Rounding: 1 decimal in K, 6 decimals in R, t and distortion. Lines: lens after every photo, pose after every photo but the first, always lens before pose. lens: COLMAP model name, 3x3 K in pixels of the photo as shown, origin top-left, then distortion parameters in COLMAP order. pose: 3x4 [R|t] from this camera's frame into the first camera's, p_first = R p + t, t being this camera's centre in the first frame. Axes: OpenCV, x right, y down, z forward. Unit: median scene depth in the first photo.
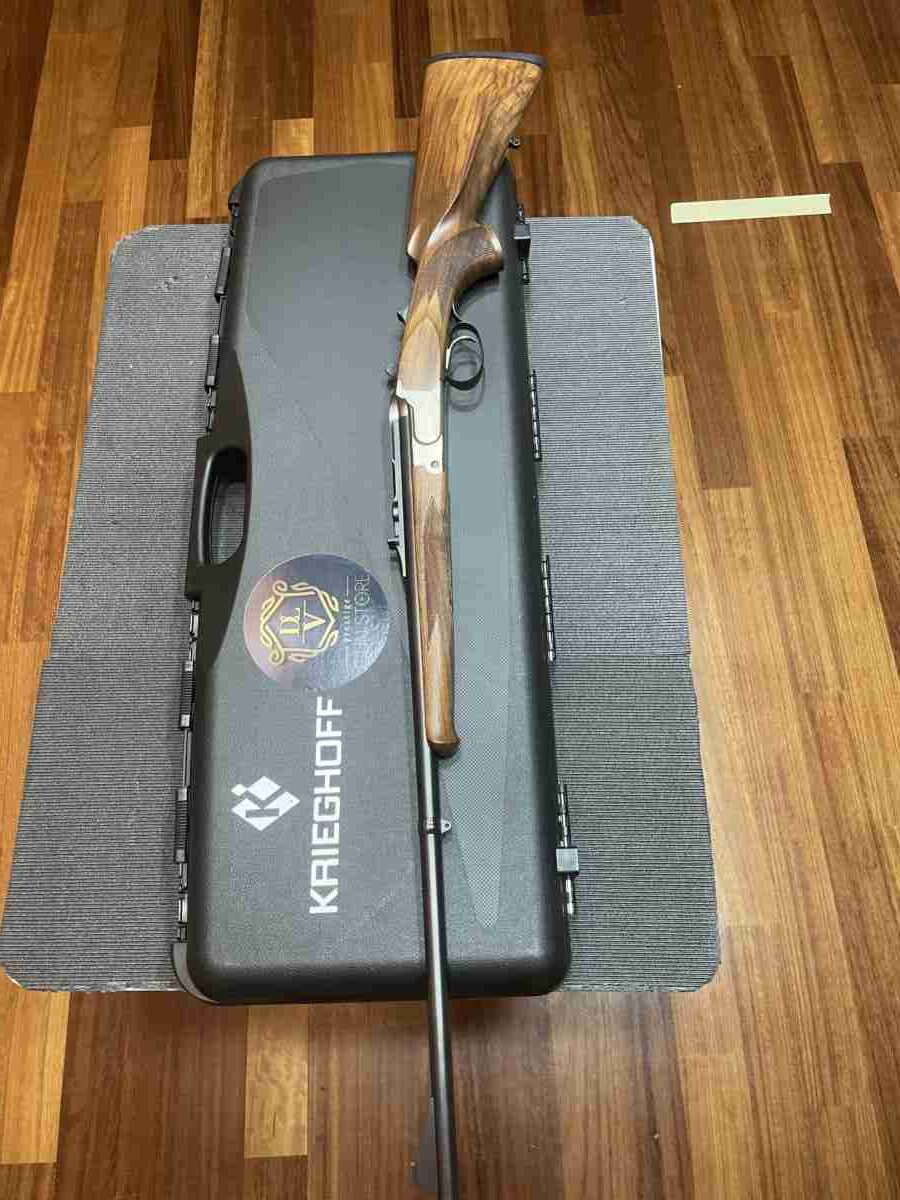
lens RADIAL K [[924.6, 0, 445.2], [0, 924.6, 599.7], [0, 0, 1]] dist [0.023788, -0.052822]
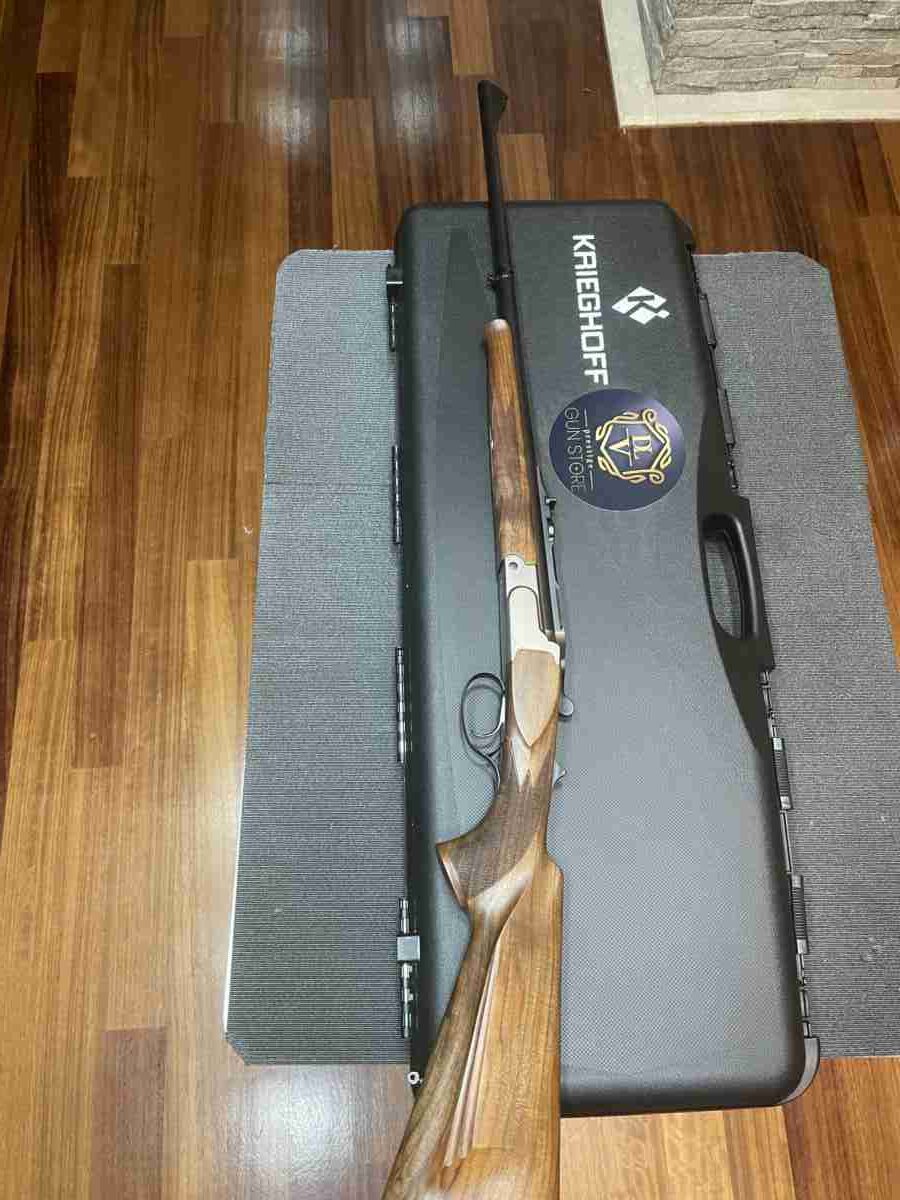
lens RADIAL K [[924.6, 0, 444.5], [0, 924.6, 602.5], [0, 0, 1]] dist [0.023788, -0.052822]
pose [[-0.999924, 0.008838, 0.008645, 0.052600], [-0.000752, -0.741432, 0.671027, -0.828147], [0.012341, 0.670970, 0.741382, 0.327066]]
